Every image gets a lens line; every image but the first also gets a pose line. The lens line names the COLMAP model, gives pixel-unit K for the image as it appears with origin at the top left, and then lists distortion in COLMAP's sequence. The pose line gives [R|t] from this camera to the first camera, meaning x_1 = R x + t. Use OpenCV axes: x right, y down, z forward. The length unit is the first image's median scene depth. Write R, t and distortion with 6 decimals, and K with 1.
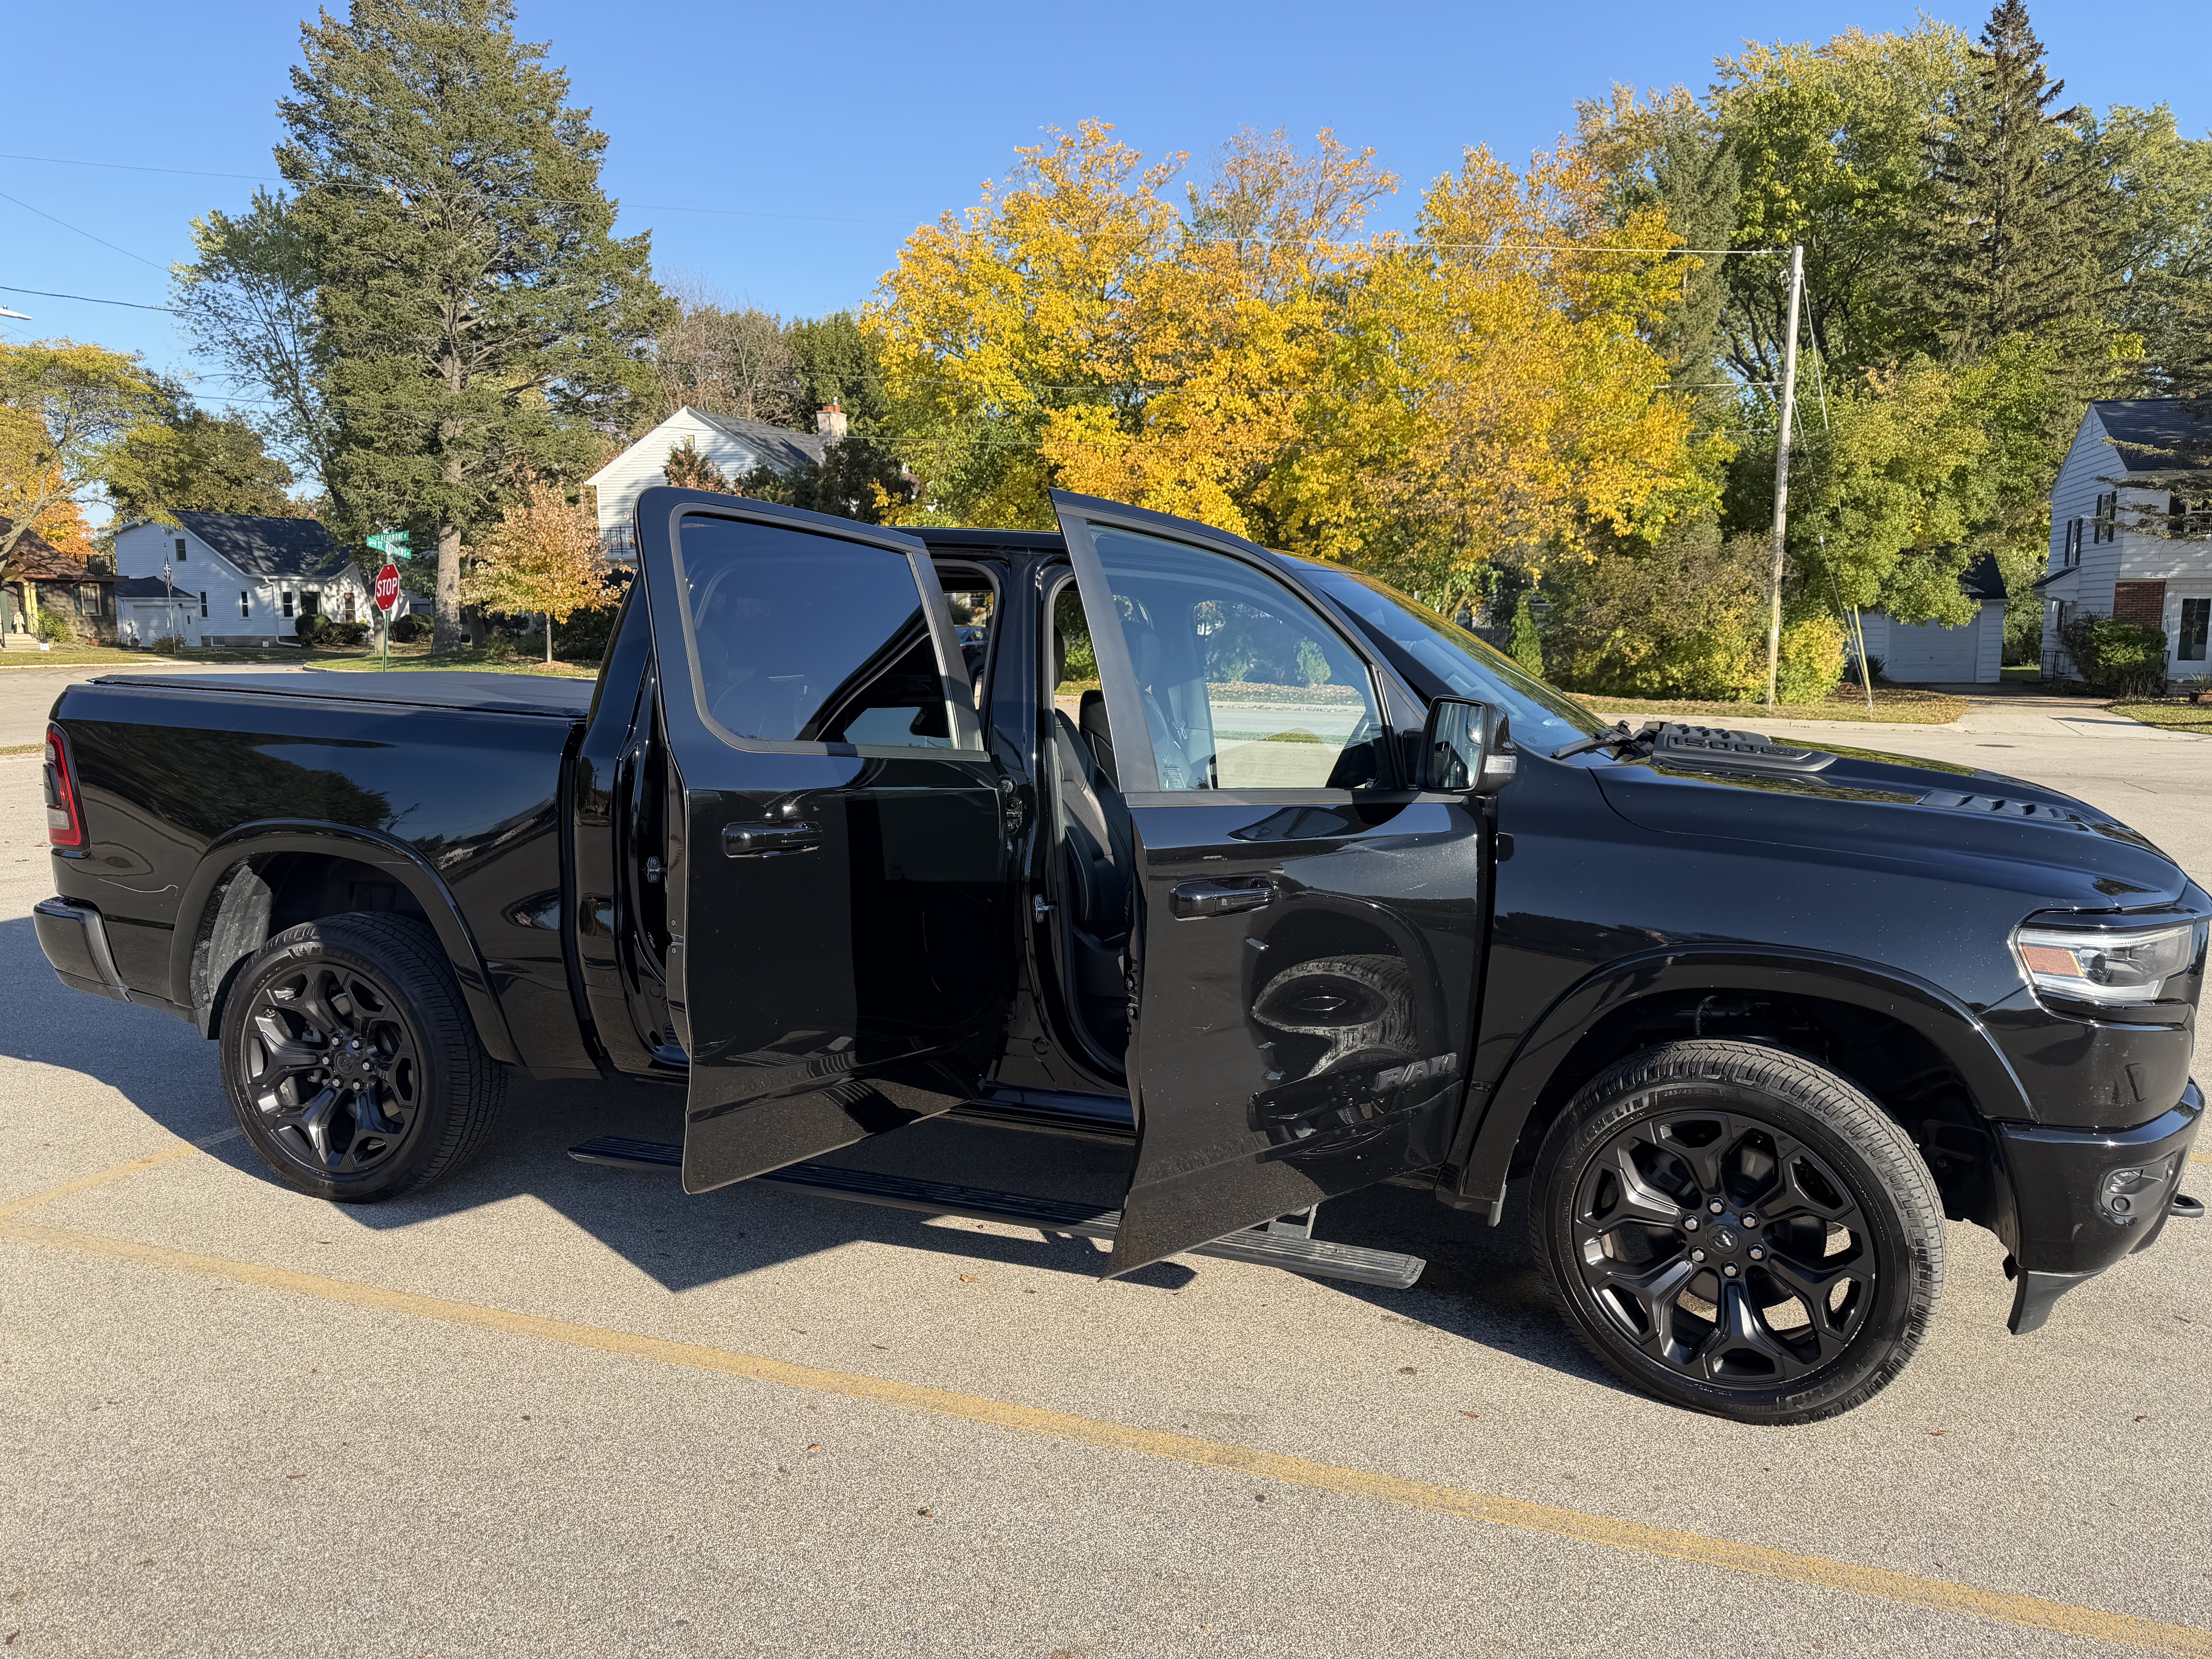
lens RADIAL K [[1627.3, 0, 1106.0], [0, 1627.3, 829.5], [0, 0, 1]] dist [0.005198, -0.005959]
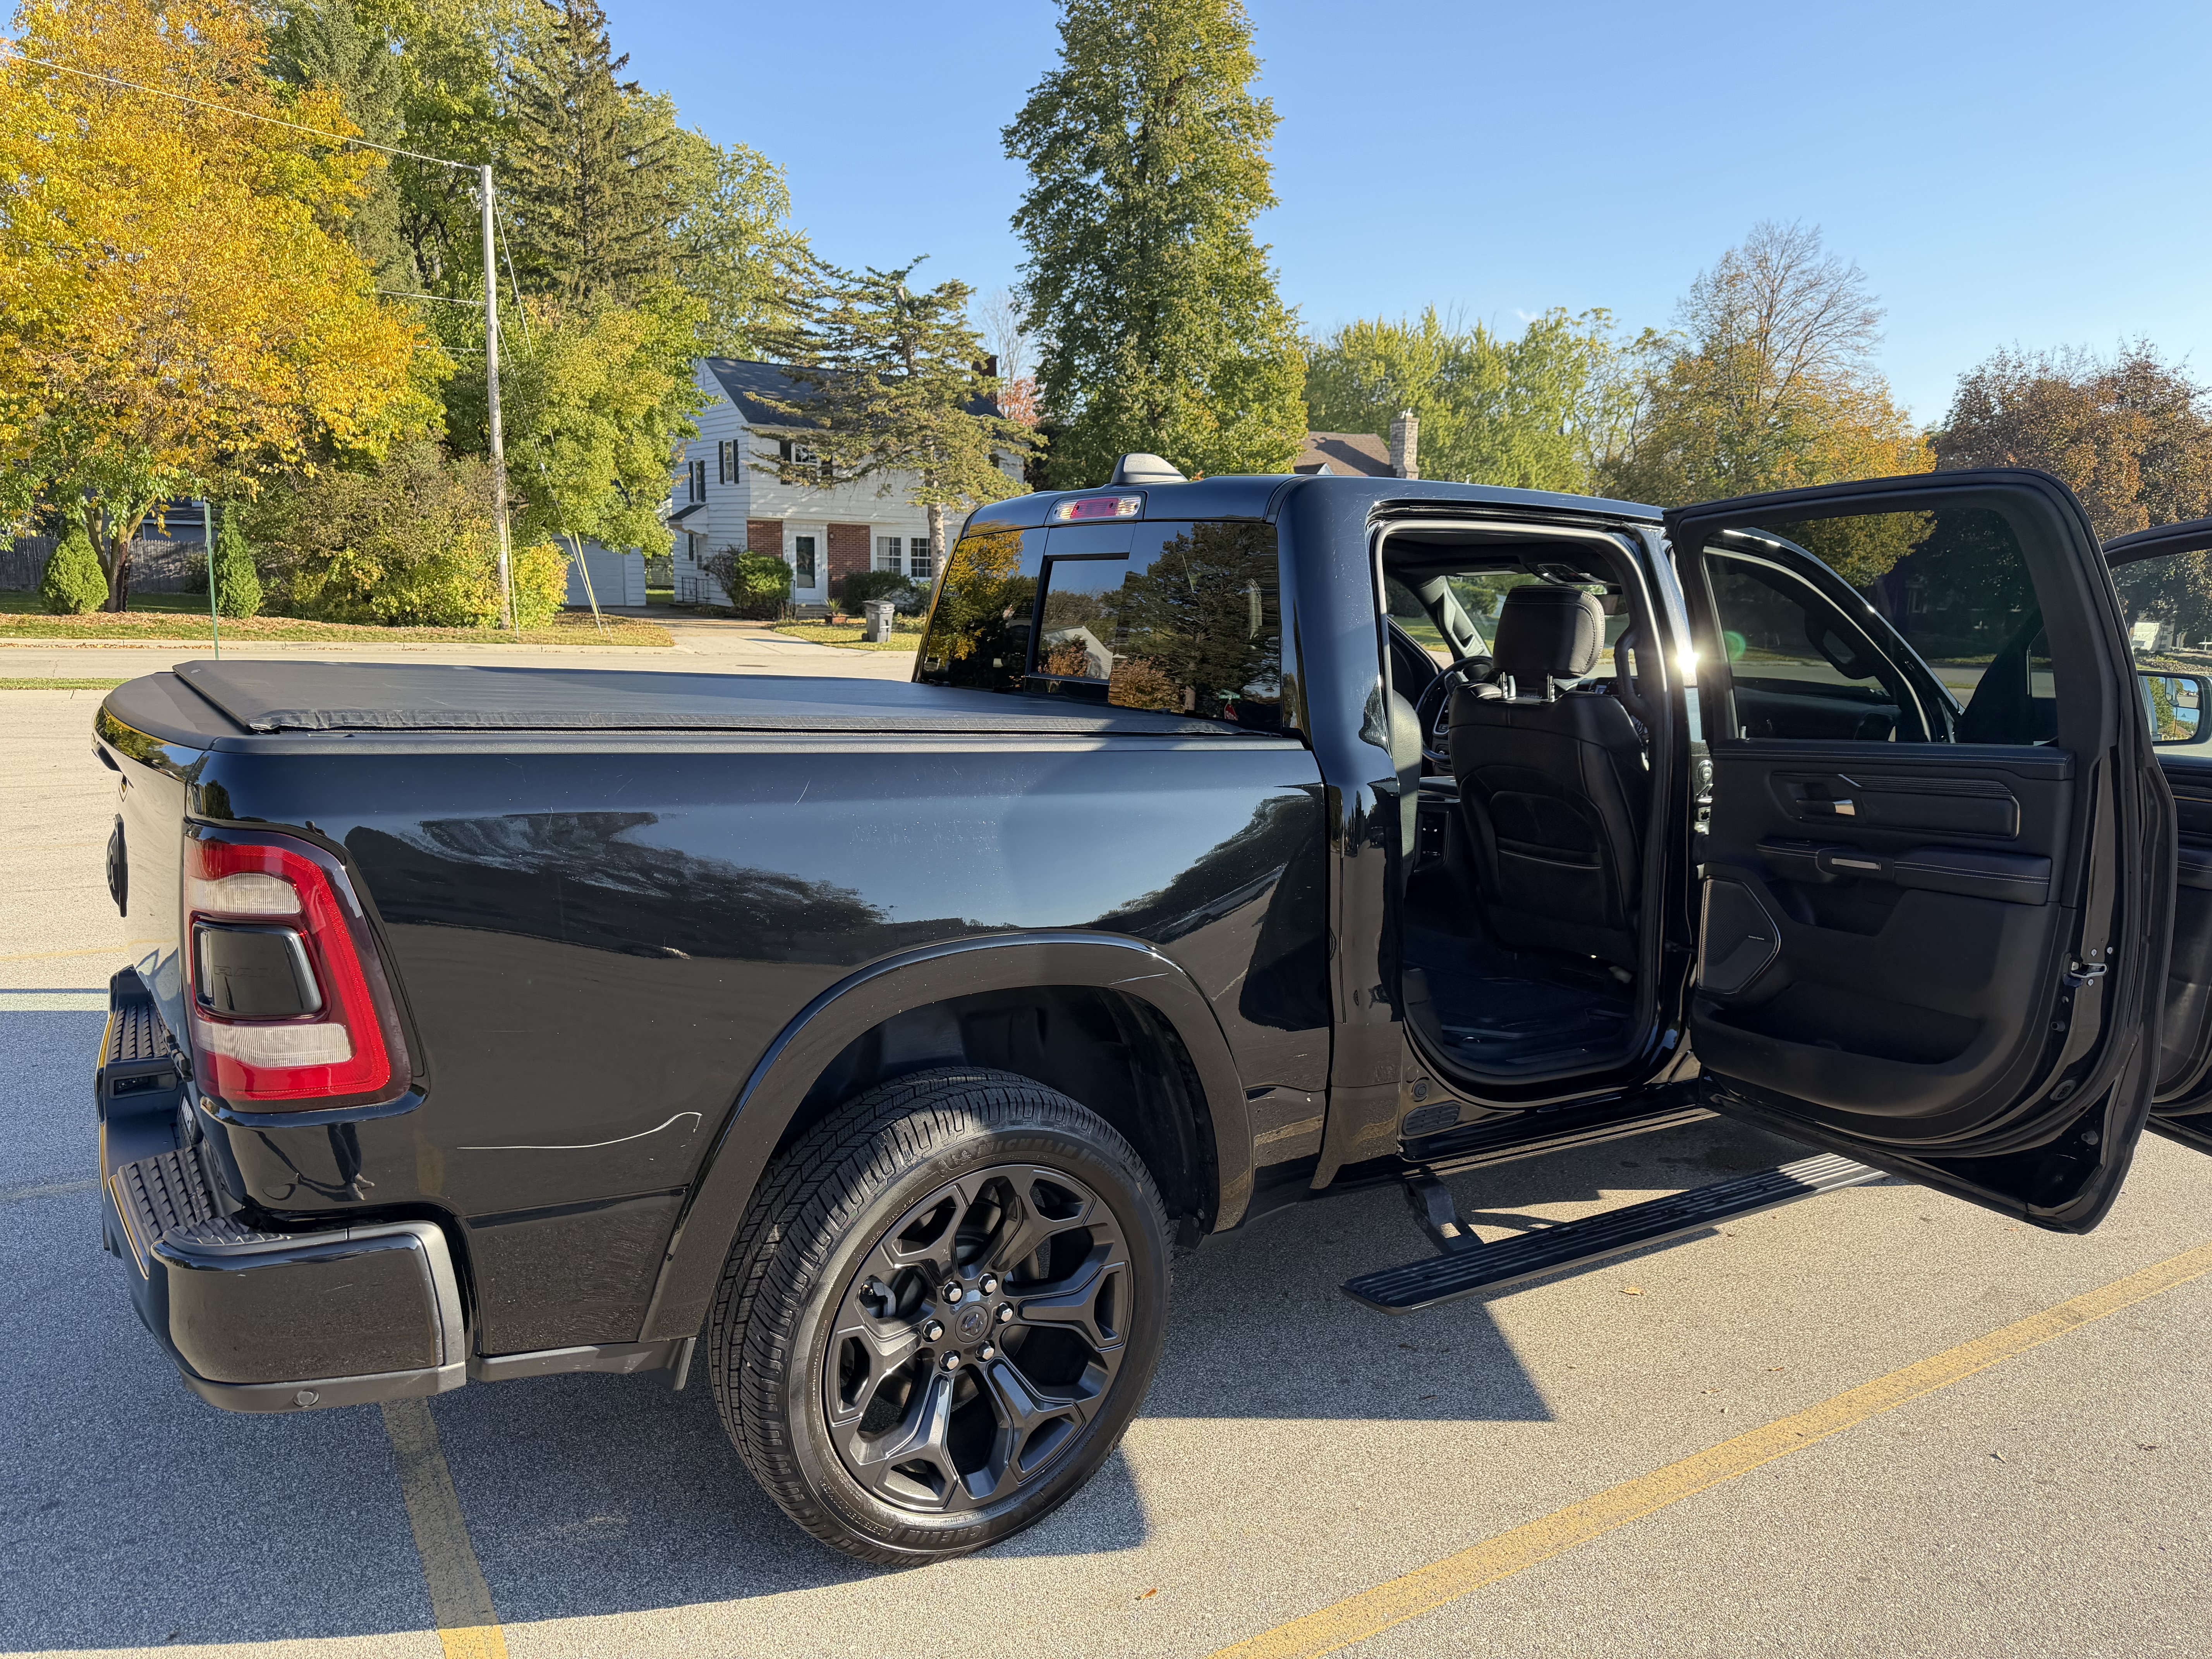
lens RADIAL K [[1612.4, 0, 1106.0], [0, 1612.4, 829.5], [0, 0, 1]] dist [-0.002457, -0.010888]
pose [[0.625400, -0.106539, 0.772997, -0.138375], [0.066191, 0.994308, 0.083489, -0.013212], [-0.777492, -0.001048, 0.628892, 0.091856]]
